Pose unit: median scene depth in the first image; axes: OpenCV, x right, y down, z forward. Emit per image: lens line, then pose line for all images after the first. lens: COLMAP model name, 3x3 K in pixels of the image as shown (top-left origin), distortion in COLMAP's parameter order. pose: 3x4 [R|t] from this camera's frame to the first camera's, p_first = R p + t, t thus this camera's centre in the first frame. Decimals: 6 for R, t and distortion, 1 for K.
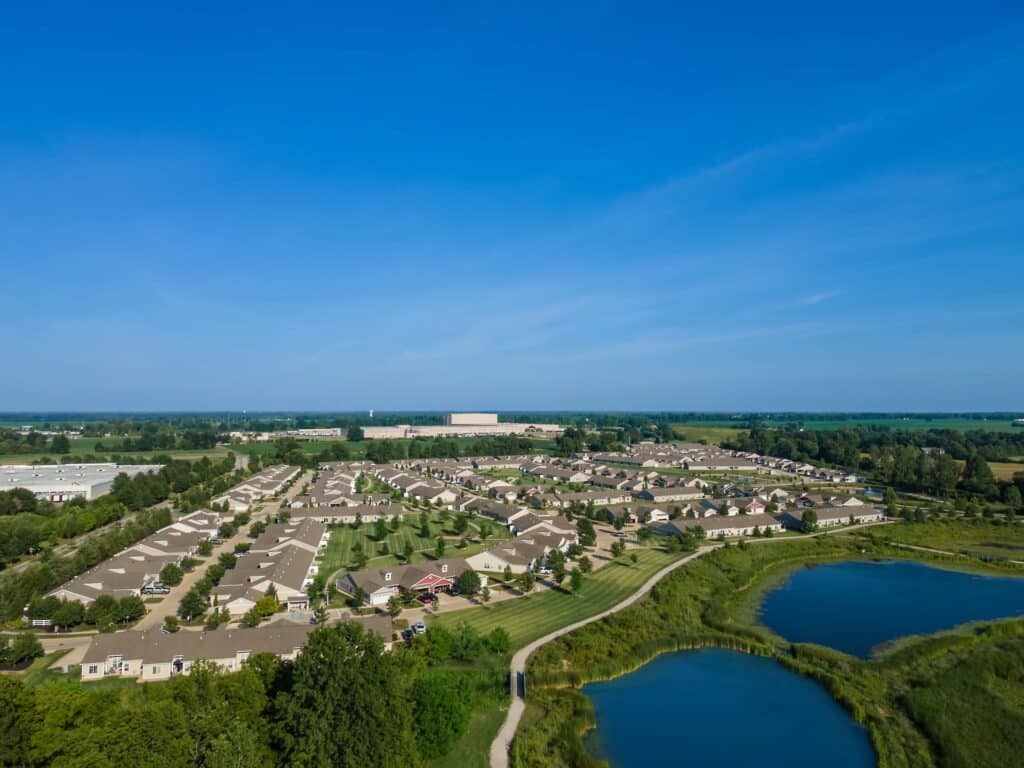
lens RADIAL K [[749.3, 0, 512.0], [0, 749.3, 384.0], [0, 0, 1]] dist [0.045981, 0.000636]
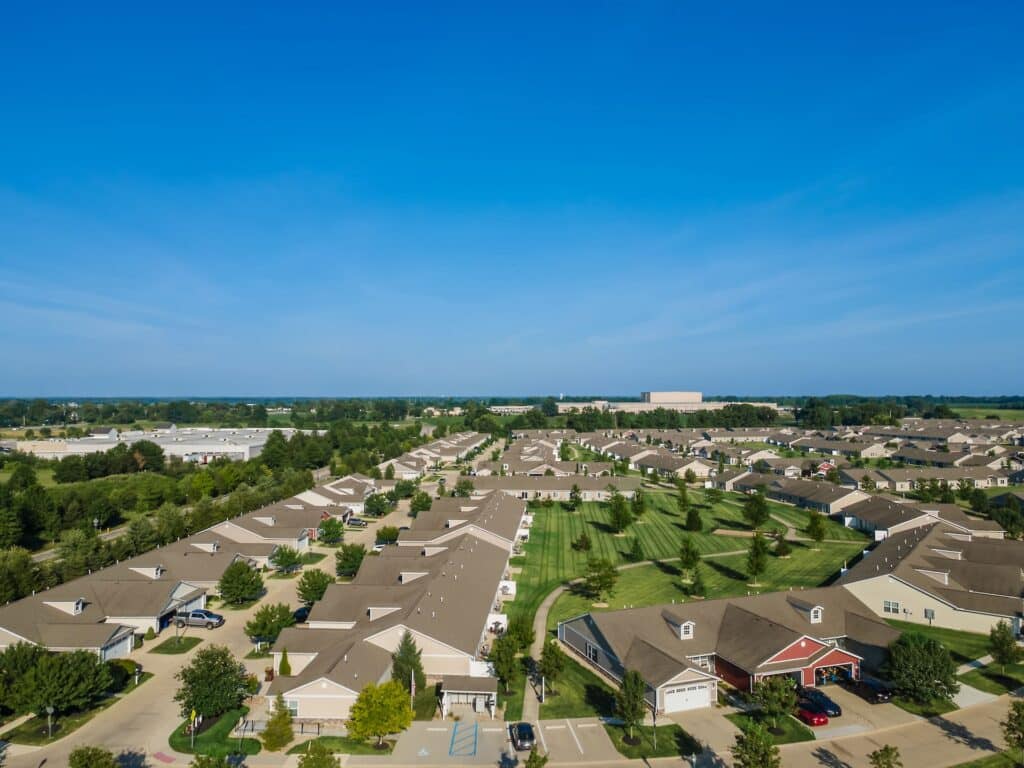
lens RADIAL K [[749.3, 0, 512.0], [0, 749.3, 384.0], [0, 0, 1]] dist [0.045981, 0.000636]
pose [[0.969002, -0.004507, -0.247013, -0.091264], [0.008955, 0.999817, 0.016886, 0.068876], [0.246892, -0.018575, 0.968865, 0.347699]]
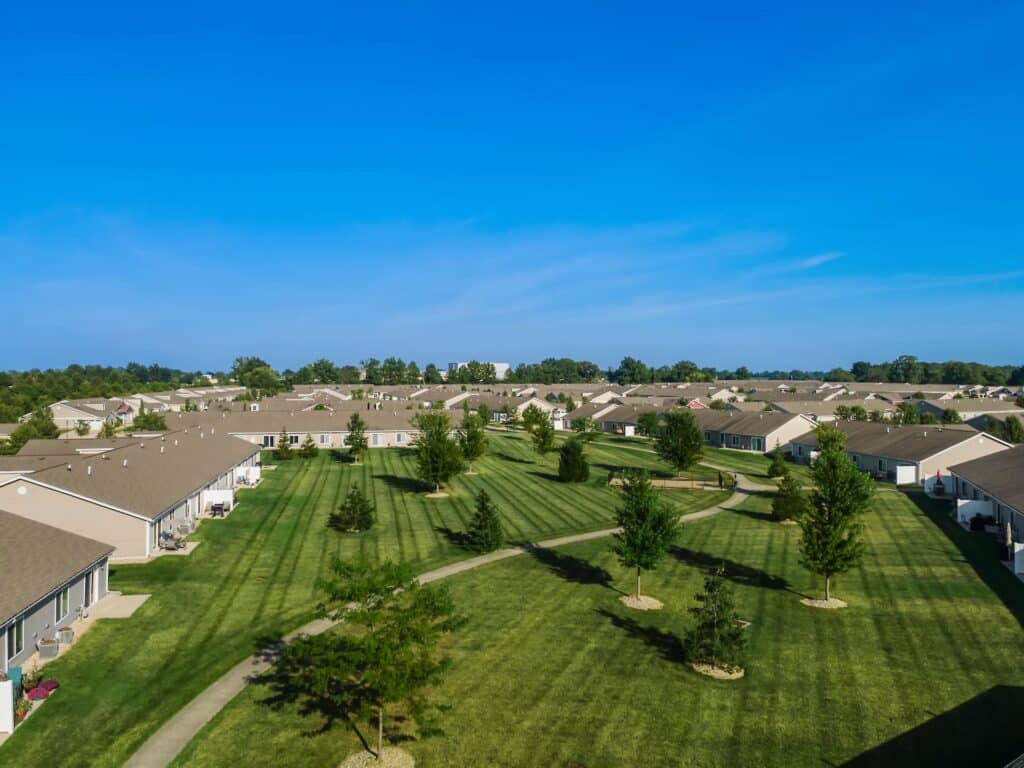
lens RADIAL K [[749.3, 0, 512.0], [0, 749.3, 384.0], [0, 0, 1]] dist [0.045981, 0.000636]
pose [[0.999972, -0.000657, 0.007487, -0.121017], [0.000309, 0.998924, 0.046369, 0.126871], [-0.007510, -0.046365, 0.998896, 0.588020]]
